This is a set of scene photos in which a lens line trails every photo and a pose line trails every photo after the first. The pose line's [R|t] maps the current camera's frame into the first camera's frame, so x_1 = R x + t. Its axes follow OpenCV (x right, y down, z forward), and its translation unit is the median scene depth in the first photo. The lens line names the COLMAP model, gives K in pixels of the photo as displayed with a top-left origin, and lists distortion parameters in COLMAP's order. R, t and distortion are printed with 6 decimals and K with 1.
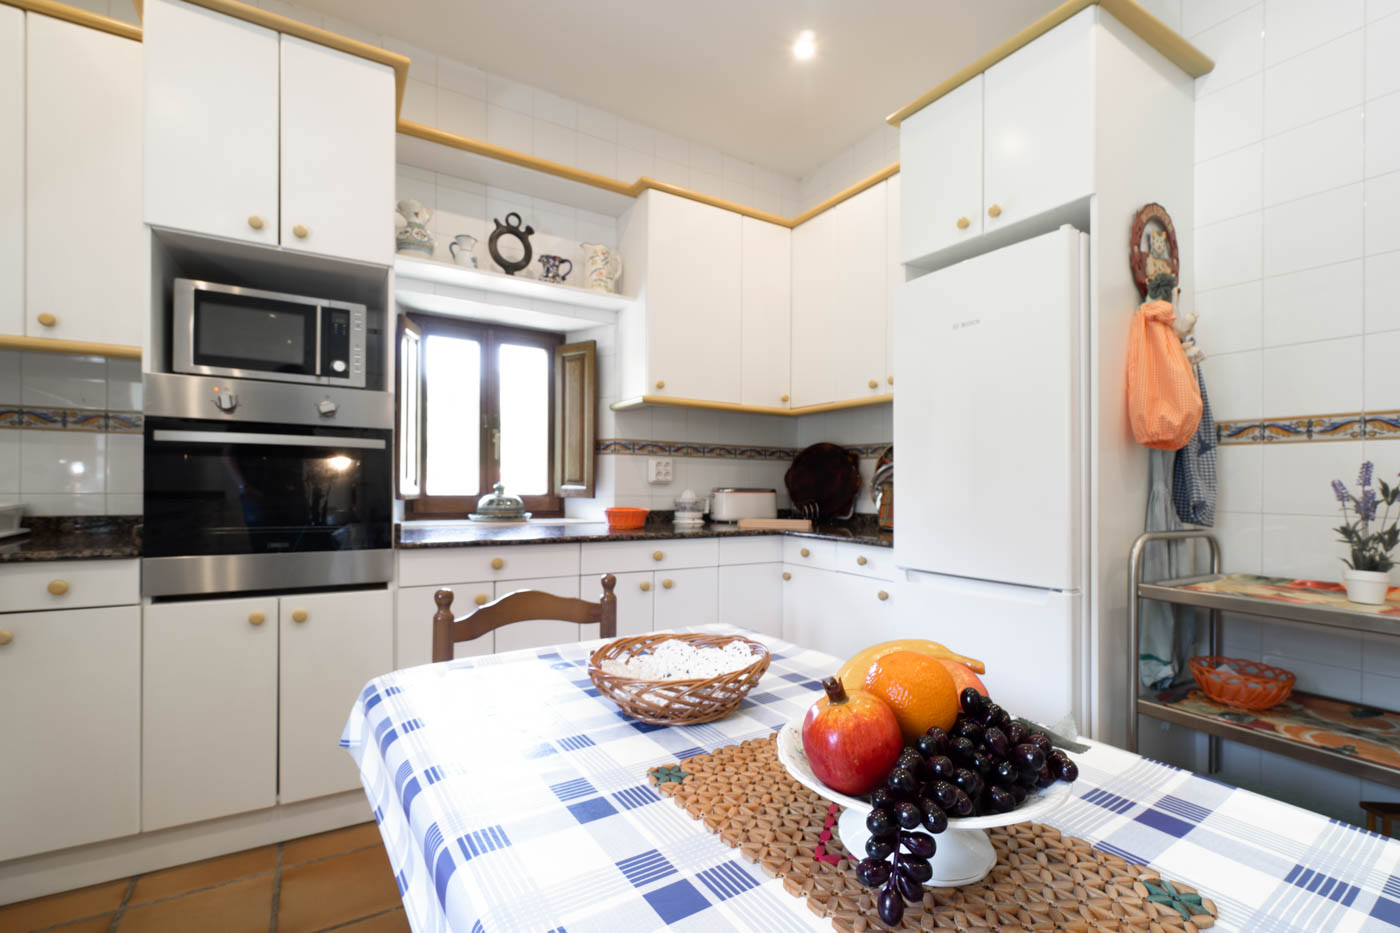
lens RADIAL K [[623.9, 0, 698.9], [0, 623.9, 489.0], [0, 0, 1]] dist [-0.001286, 0.000041]
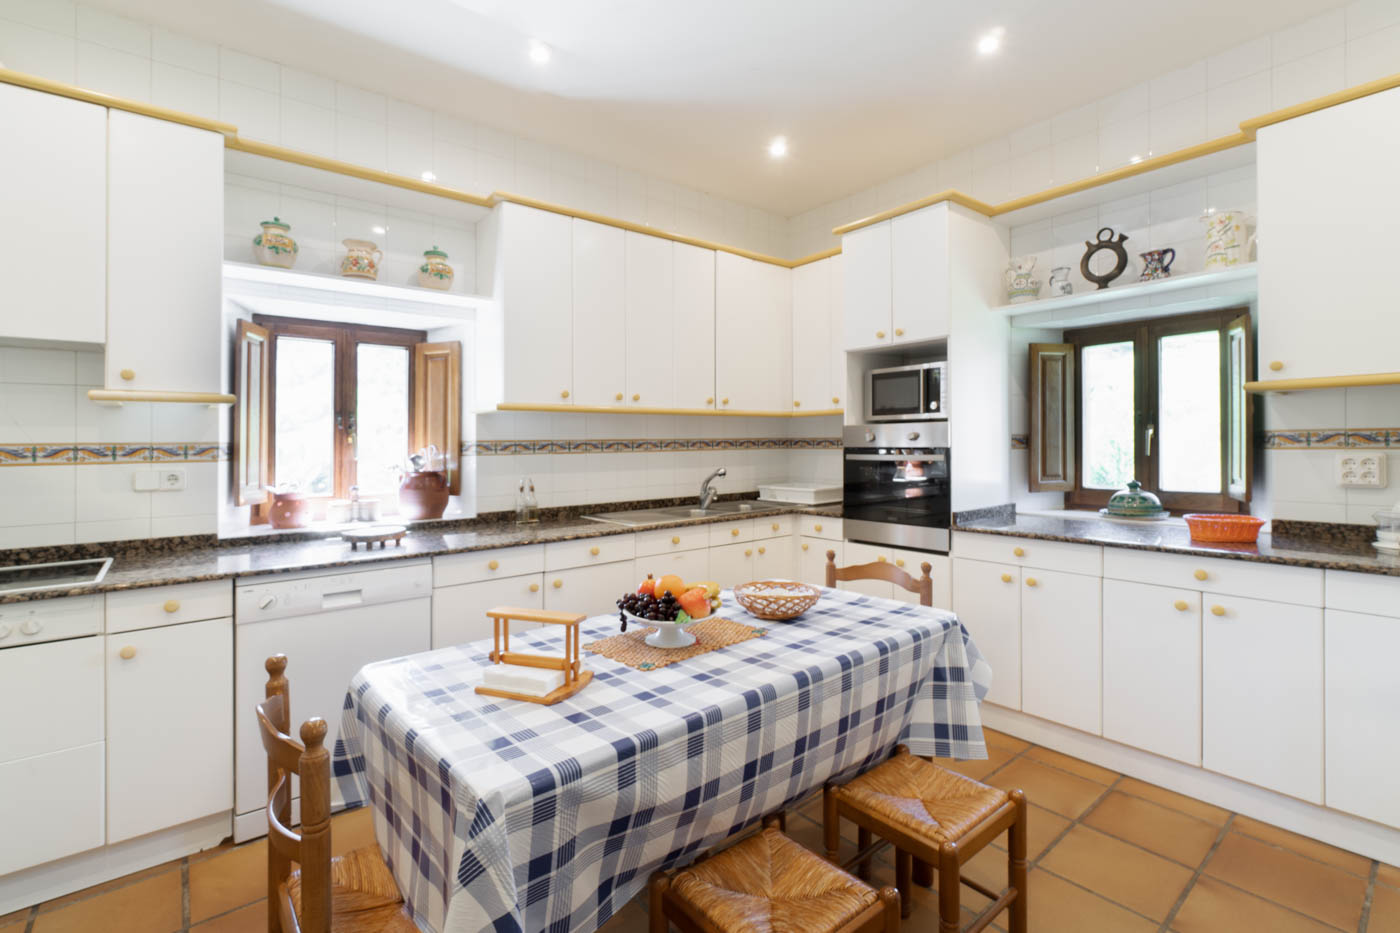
lens RADIAL K [[645.7, 0, 699.1], [0, 645.7, 447.3], [0, 0, 1]] dist [-0.002036, -0.000319]
pose [[0.118321, -0.008469, -0.992939, 0.717489], [0.002783, 0.999963, -0.008197, -0.063838], [0.992971, -0.001794, 0.118341, 0.186281]]
